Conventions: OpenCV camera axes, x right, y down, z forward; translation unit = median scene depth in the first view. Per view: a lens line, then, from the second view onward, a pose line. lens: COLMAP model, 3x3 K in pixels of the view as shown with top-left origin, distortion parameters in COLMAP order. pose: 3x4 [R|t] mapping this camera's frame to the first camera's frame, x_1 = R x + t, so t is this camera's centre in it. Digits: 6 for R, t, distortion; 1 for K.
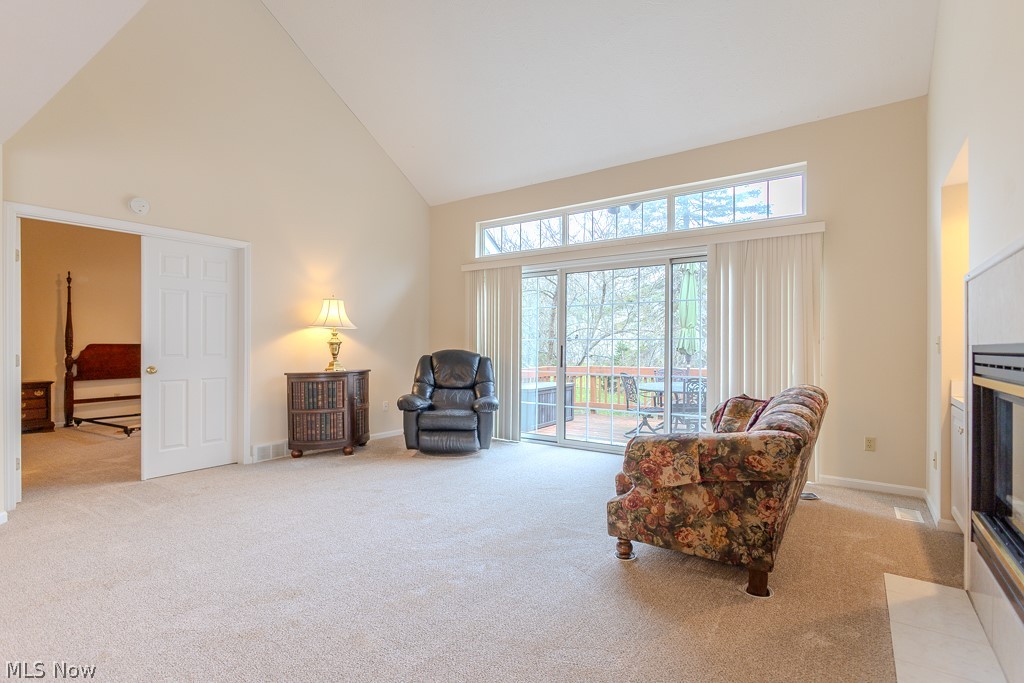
lens RADIAL K [[476.7, 0, 517.8], [0, 476.7, 352.6], [0, 0, 1]] dist [-0.007052, 0.000760]
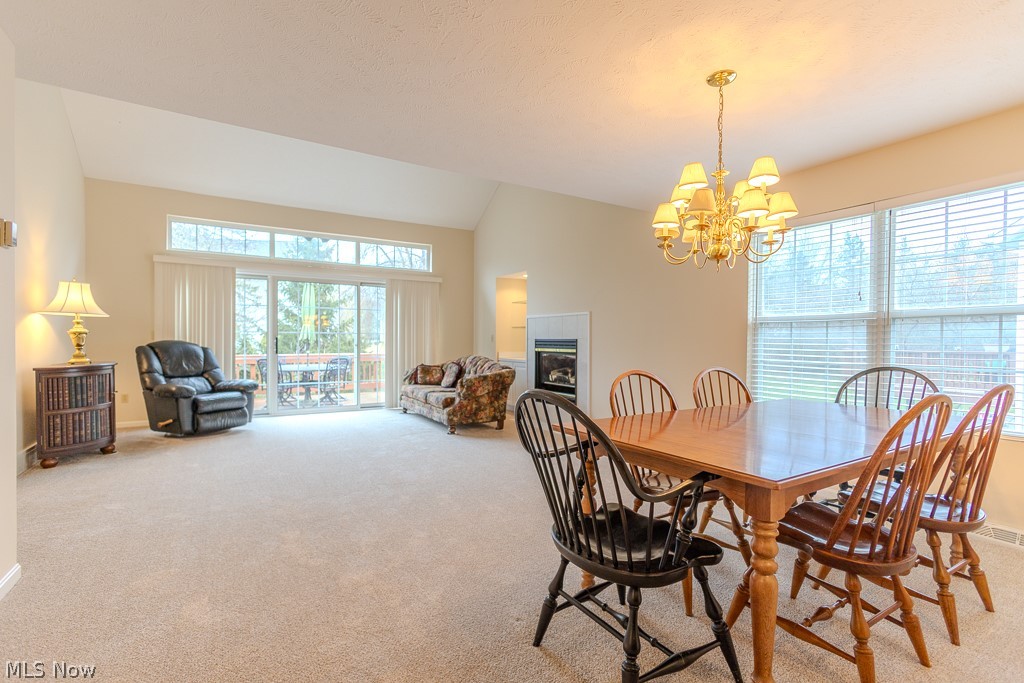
lens RADIAL K [[476.7, 0, 501.3], [0, 476.7, 346.2], [0, 0, 1]] dist [-0.007052, 0.000760]
pose [[0.429245, -0.008844, 0.903145, -0.877438], [0.002723, 0.999960, 0.008498, -0.000014], [-0.903184, -0.001189, 0.429252, -0.085320]]
